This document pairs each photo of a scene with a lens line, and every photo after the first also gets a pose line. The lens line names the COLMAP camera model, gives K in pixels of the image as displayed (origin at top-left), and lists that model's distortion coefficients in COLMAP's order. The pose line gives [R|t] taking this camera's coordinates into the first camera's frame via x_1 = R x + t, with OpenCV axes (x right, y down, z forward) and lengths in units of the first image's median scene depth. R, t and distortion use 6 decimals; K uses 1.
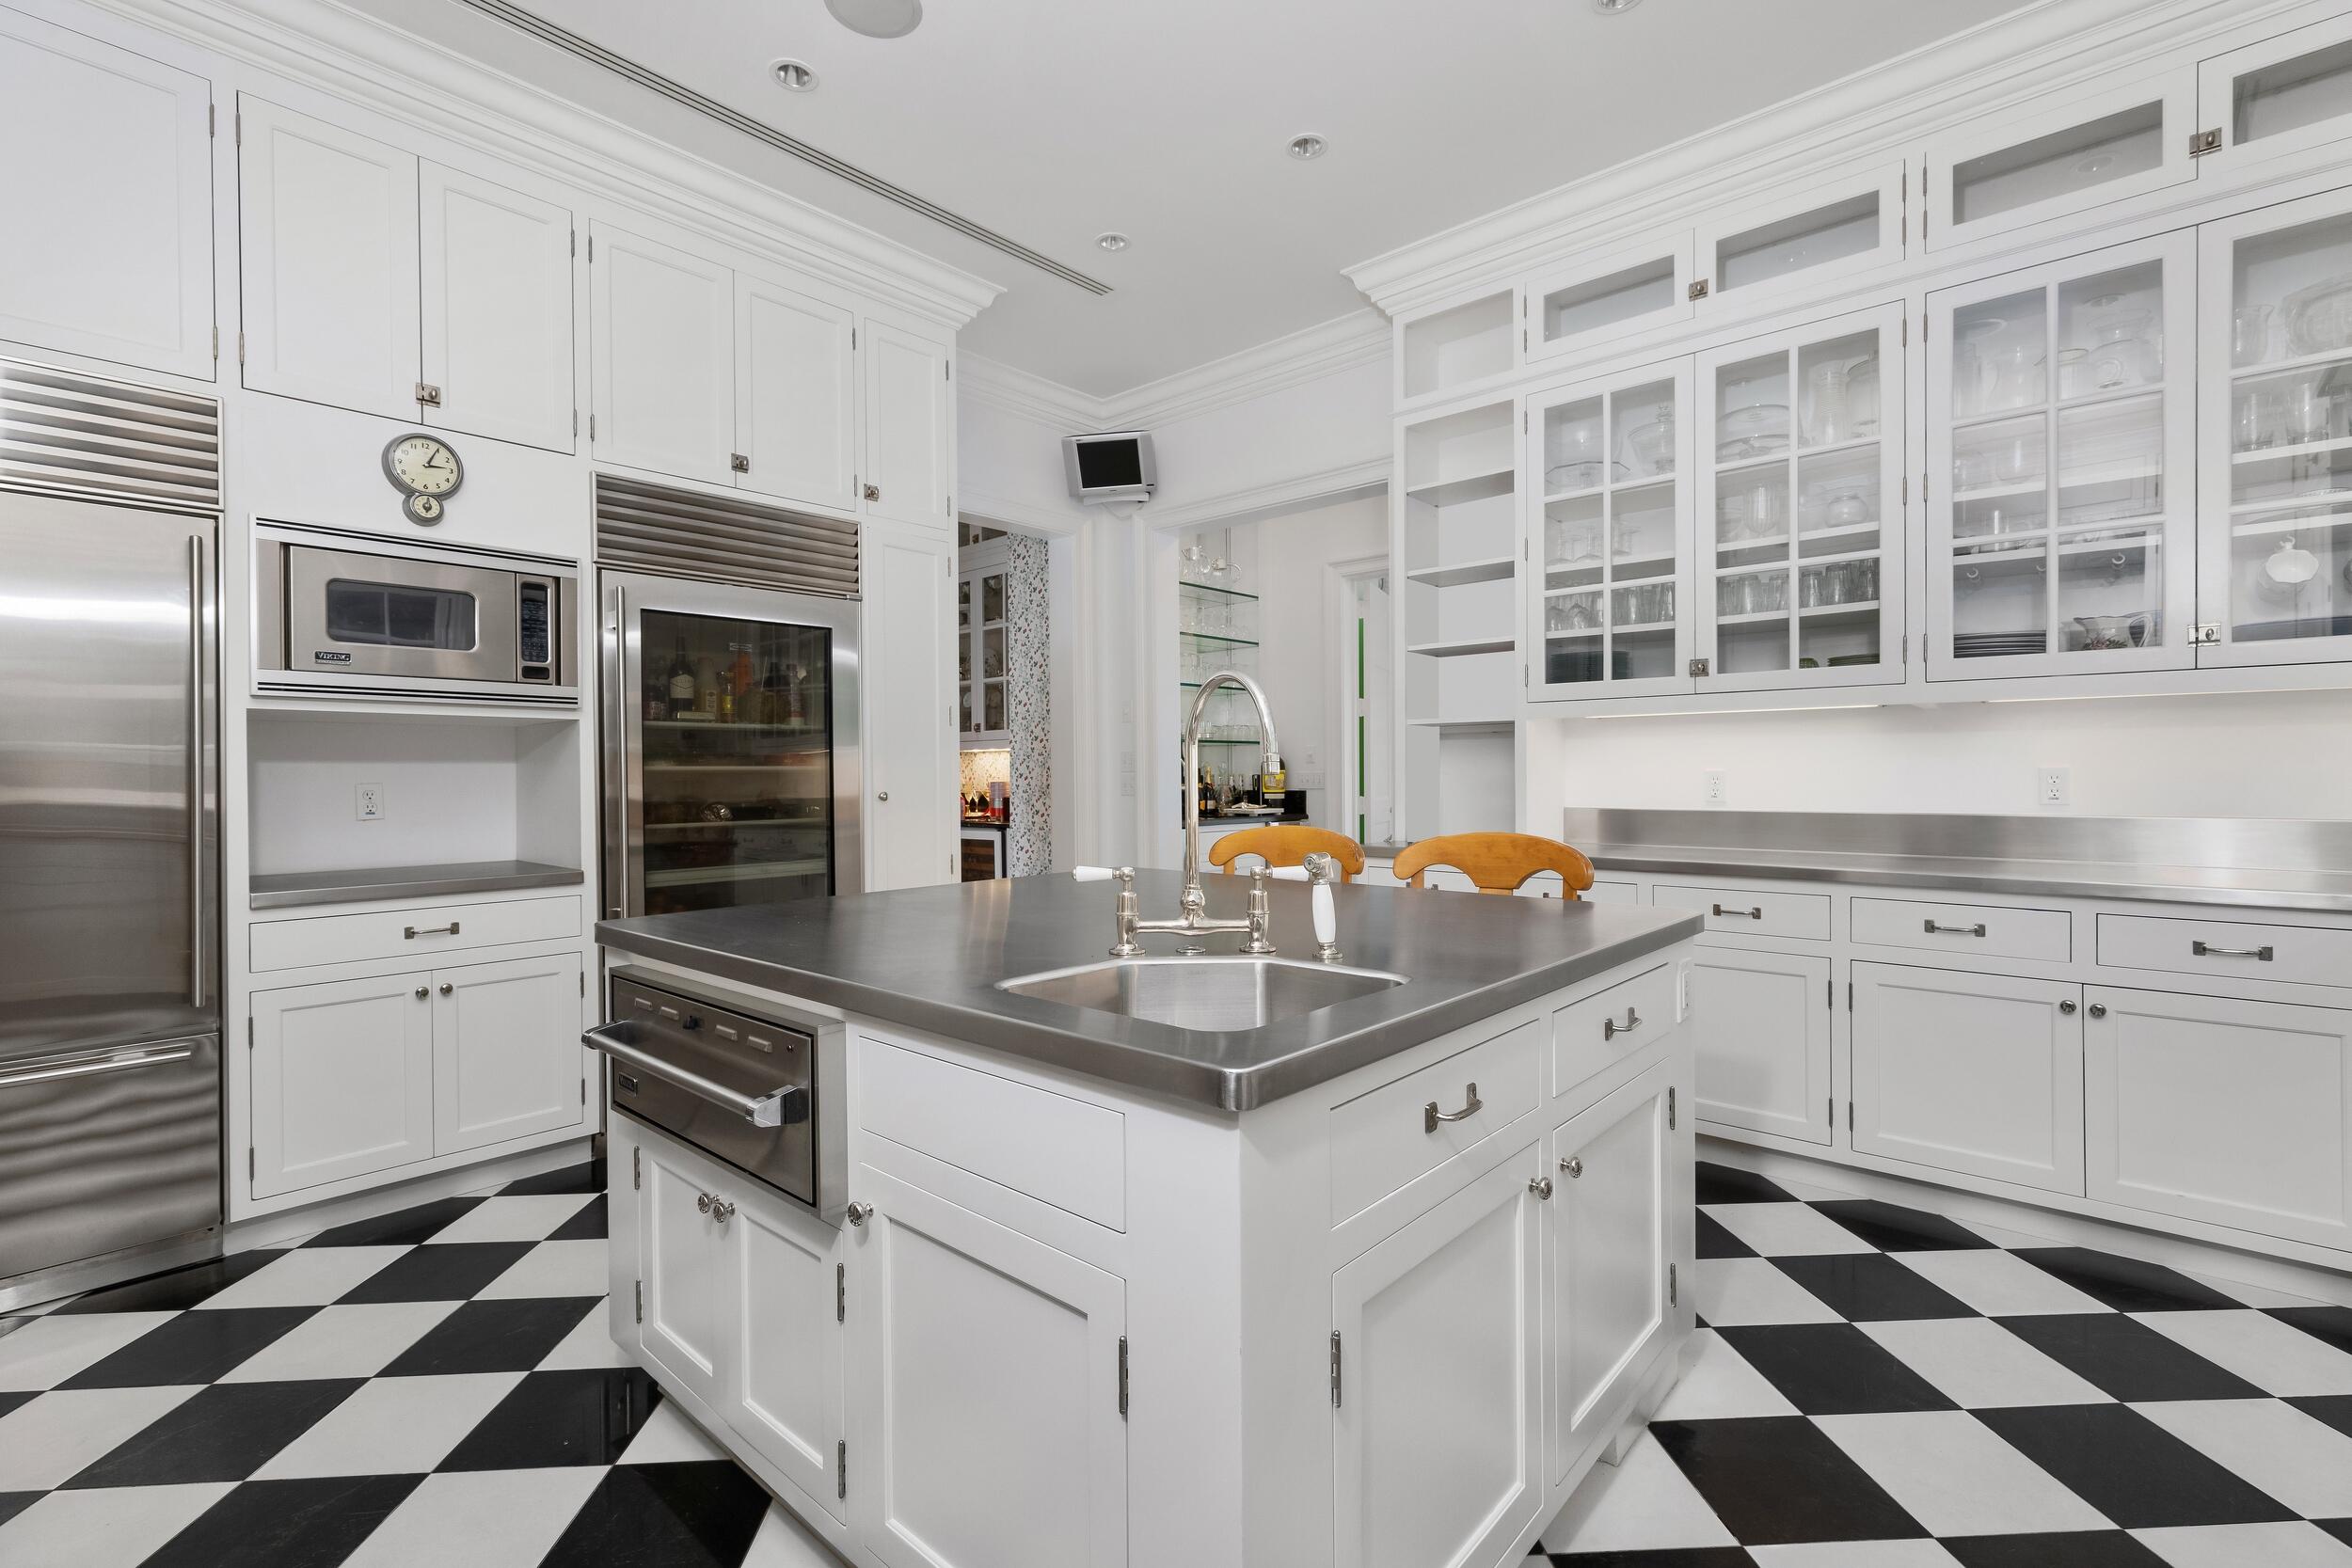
lens RADIAL K [[1050.9, 0, 1173.3], [0, 1050.9, 778.8], [0, 0, 1]] dist [0.009910, 0.000309]
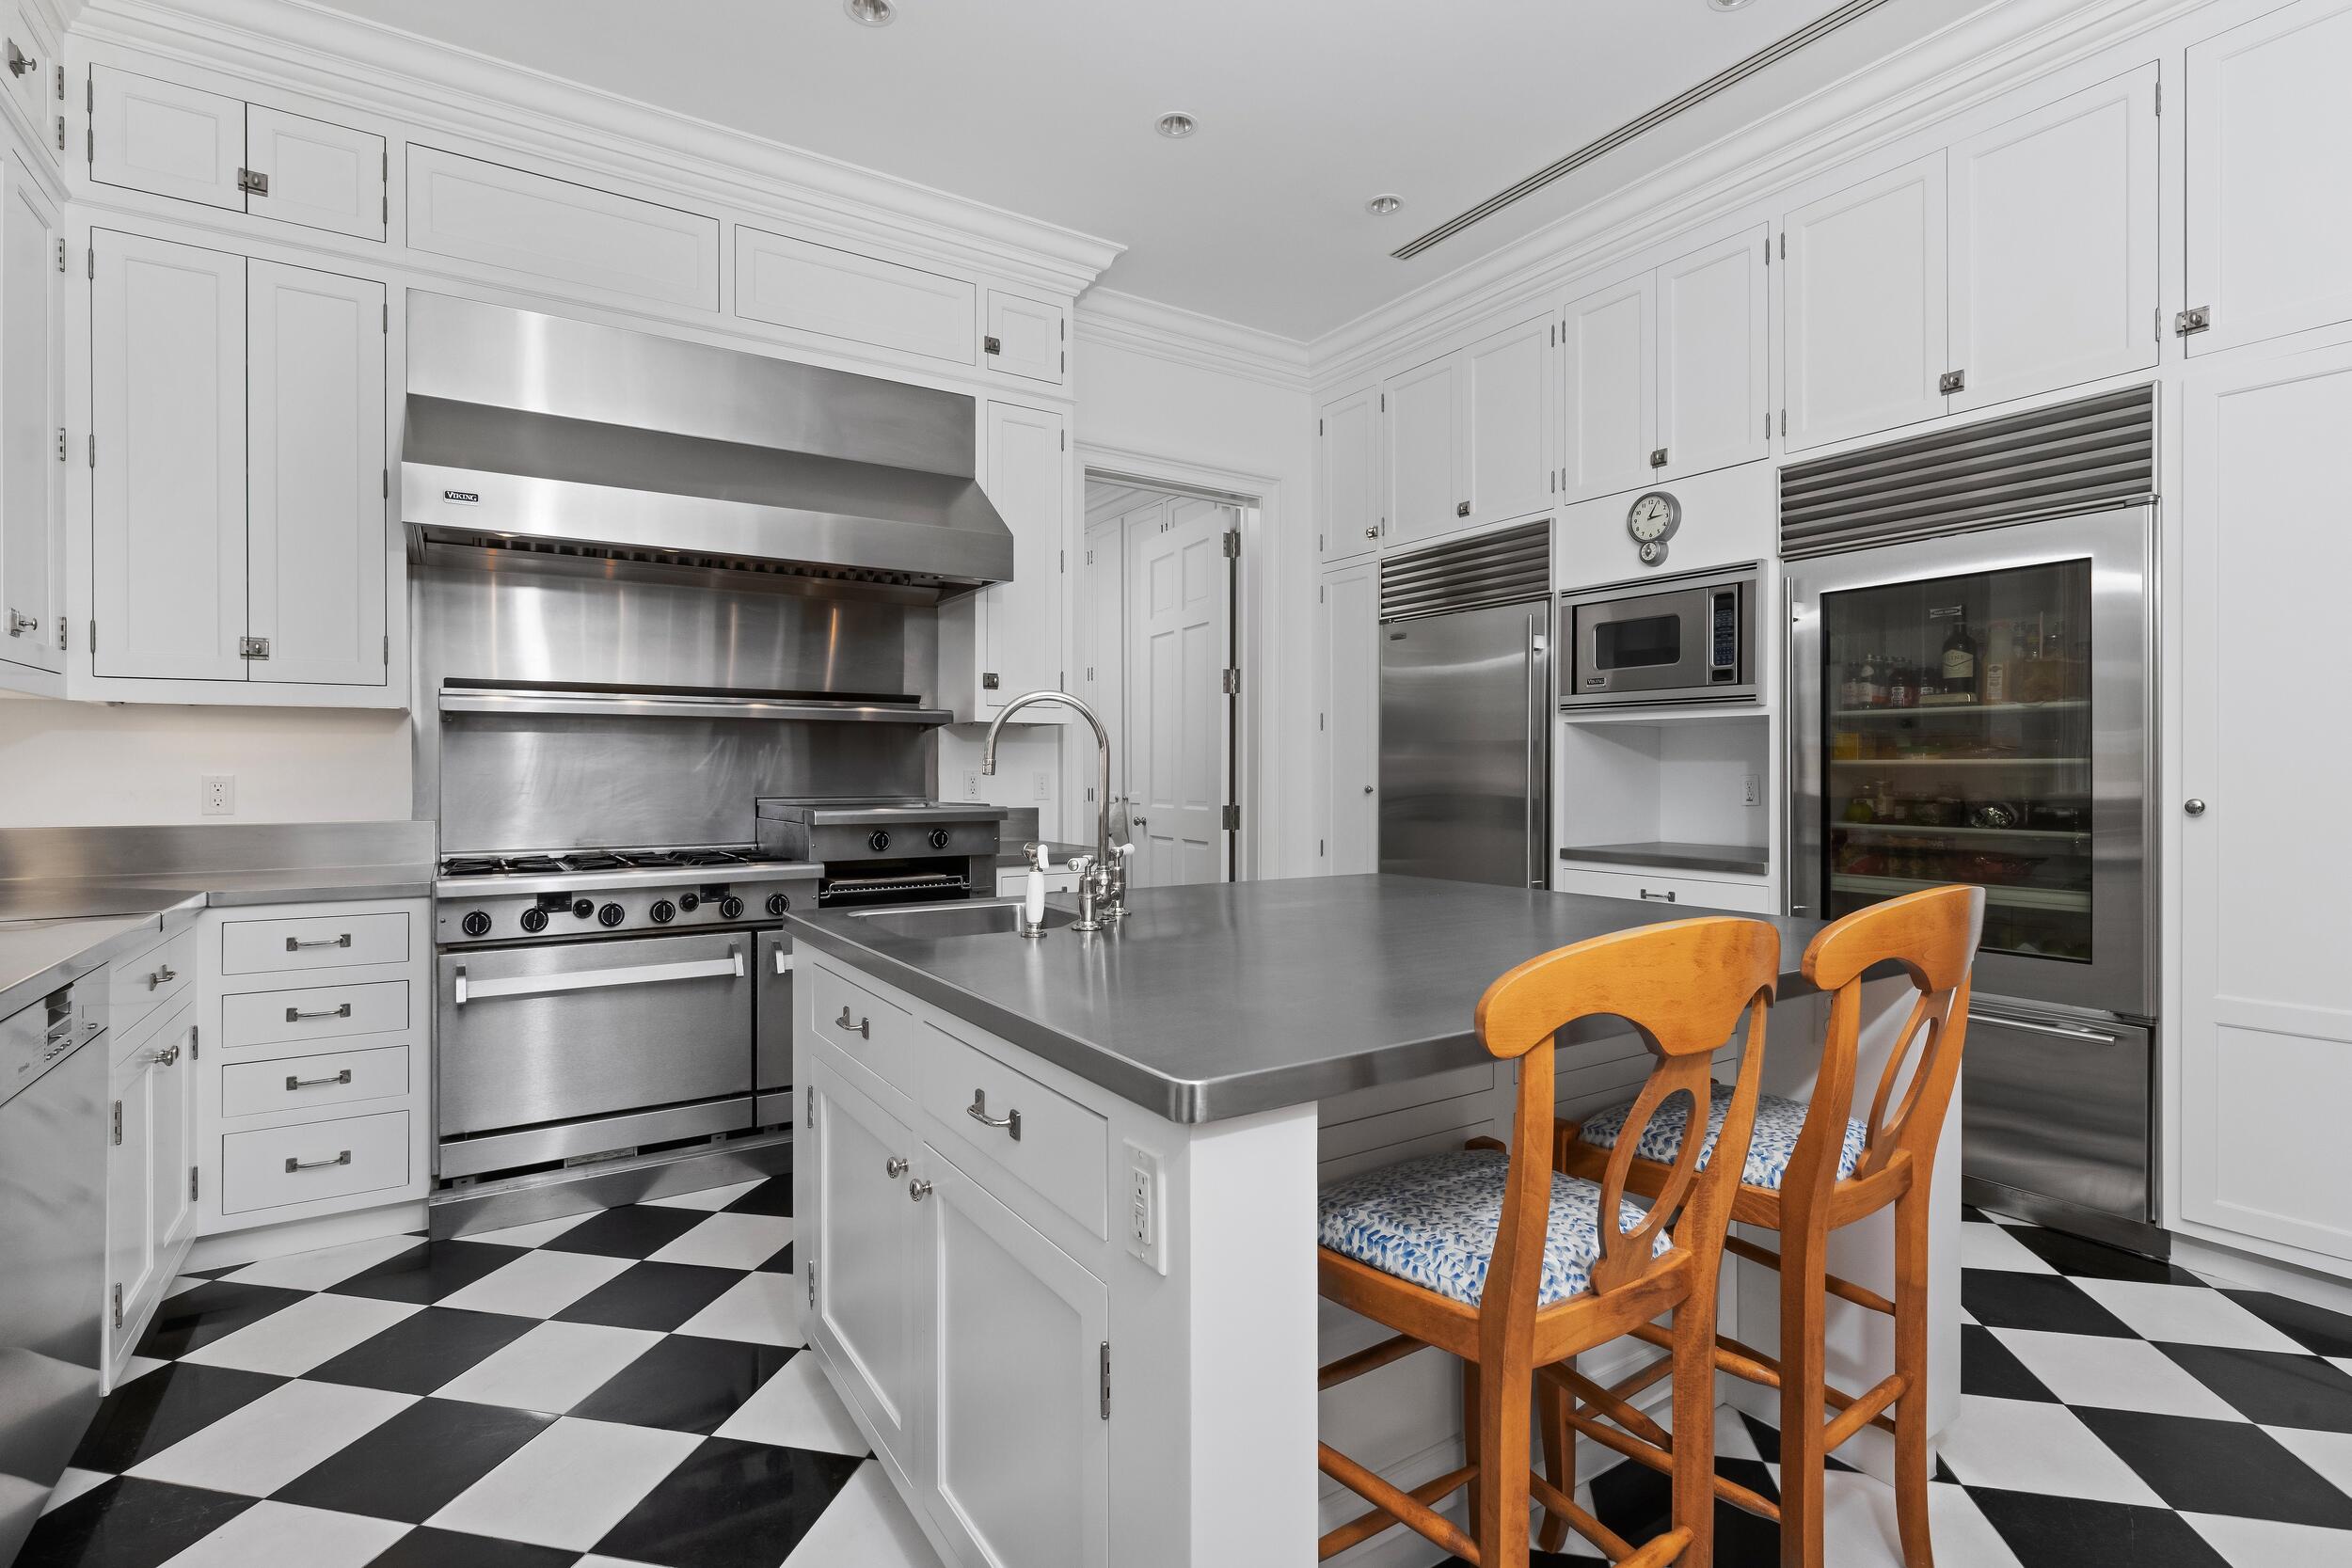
lens RADIAL K [[1136.6, 0, 1171.4], [0, 1136.6, 768.5], [0, 0, 1]] dist [-0.000259, -0.000215]
pose [[-0.250563, 0.004104, -0.968092, 0.638654], [-0.003086, 0.999983, 0.005038, -0.008073], [0.968095, 0.004250, -0.250546, 0.706931]]
